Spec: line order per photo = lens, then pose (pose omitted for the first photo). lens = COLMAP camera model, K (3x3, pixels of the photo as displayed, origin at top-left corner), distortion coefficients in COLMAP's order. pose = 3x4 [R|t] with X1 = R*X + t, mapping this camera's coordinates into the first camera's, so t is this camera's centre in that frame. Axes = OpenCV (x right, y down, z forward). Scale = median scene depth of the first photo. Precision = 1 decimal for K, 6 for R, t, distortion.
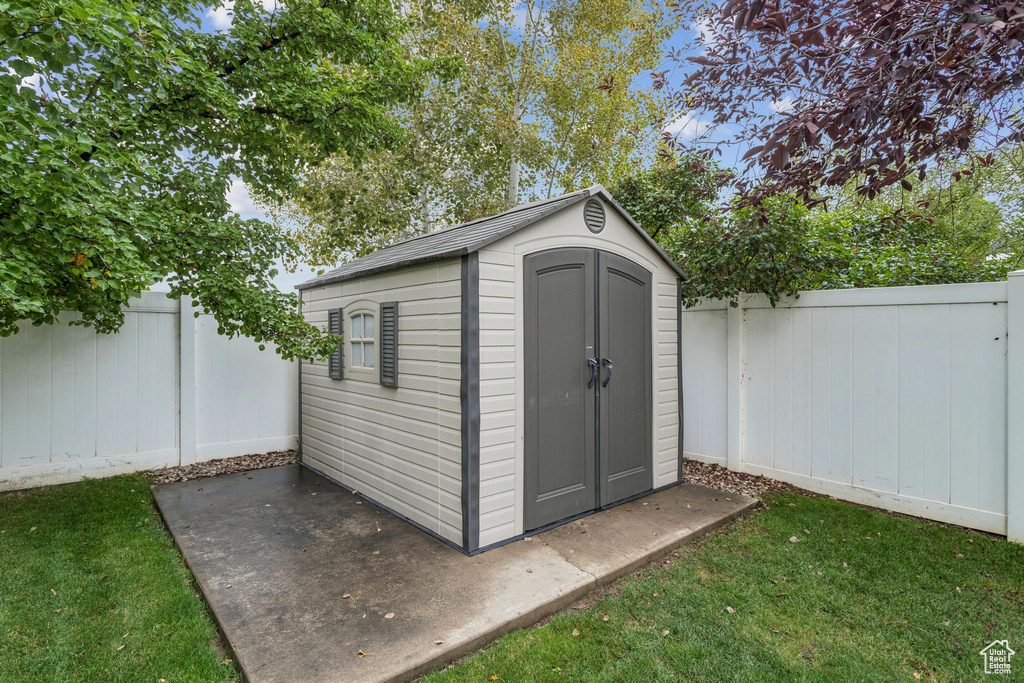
lens RADIAL K [[528.5, 0, 509.2], [0, 528.5, 333.4], [0, 0, 1]] dist [-0.000655, 0.000307]
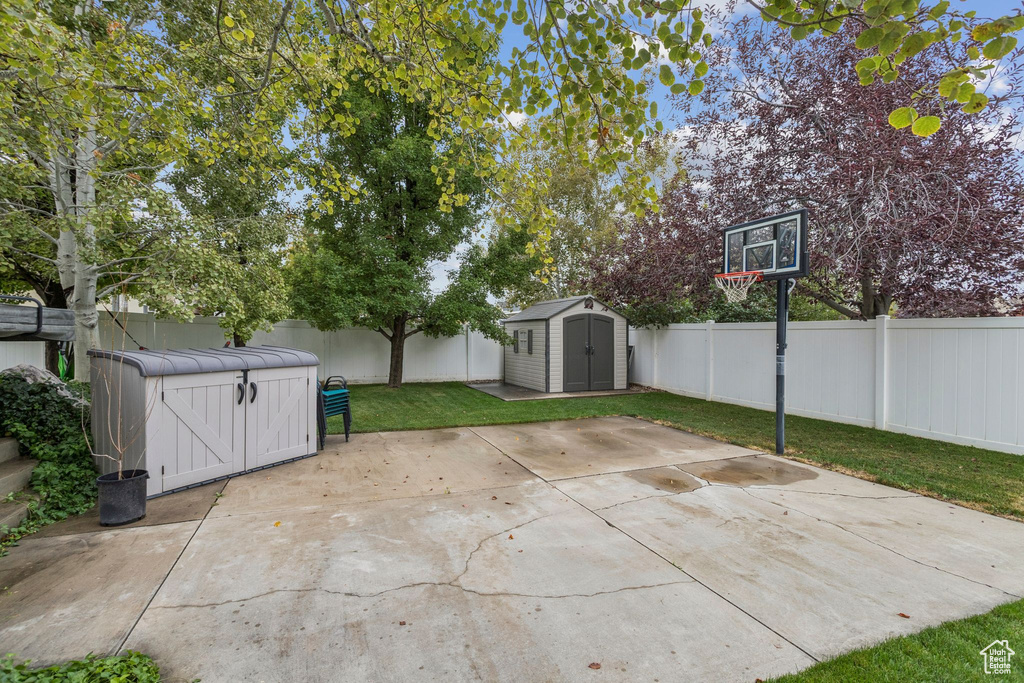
lens RADIAL K [[471.1, 0, 513.8], [0, 471.1, 327.2], [0, 0, 1]] dist [0.002443, 0.000283]
pose [[0.948711, -0.003863, -0.316120, 0.624877], [0.000080, 0.999928, -0.011979, -0.034632], [0.316143, 0.011339, 0.948644, -1.900377]]
